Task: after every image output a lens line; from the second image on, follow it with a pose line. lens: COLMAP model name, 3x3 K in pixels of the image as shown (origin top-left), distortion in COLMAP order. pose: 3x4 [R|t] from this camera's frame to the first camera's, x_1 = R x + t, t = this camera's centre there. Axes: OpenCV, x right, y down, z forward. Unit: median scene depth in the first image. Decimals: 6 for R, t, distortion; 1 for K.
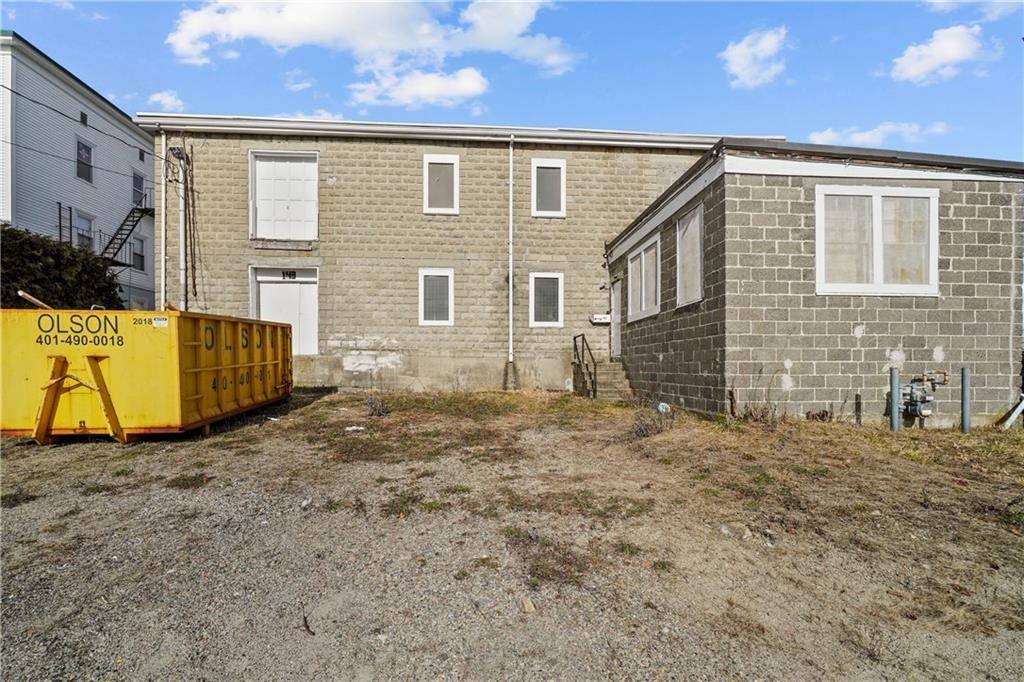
lens RADIAL K [[449.1, 0, 512.9], [0, 449.1, 349.5], [0, 0, 1]] dist [-0.002401, 0.000300]
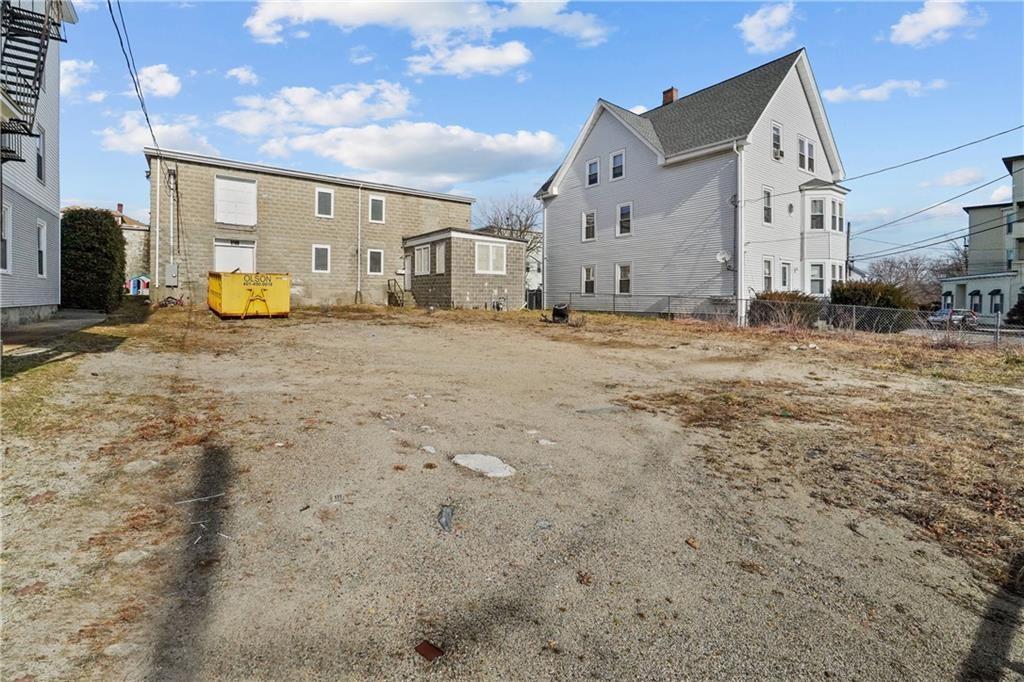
lens RADIAL K [[449.1, 0, 512.9], [0, 449.1, 349.5], [0, 0, 1]] dist [-0.002401, 0.000300]
pose [[0.842989, -0.060096, 0.534564, -0.568363], [-0.026403, 0.987920, 0.152699, -0.045795], [-0.537283, -0.142838, 0.831218, -1.244447]]
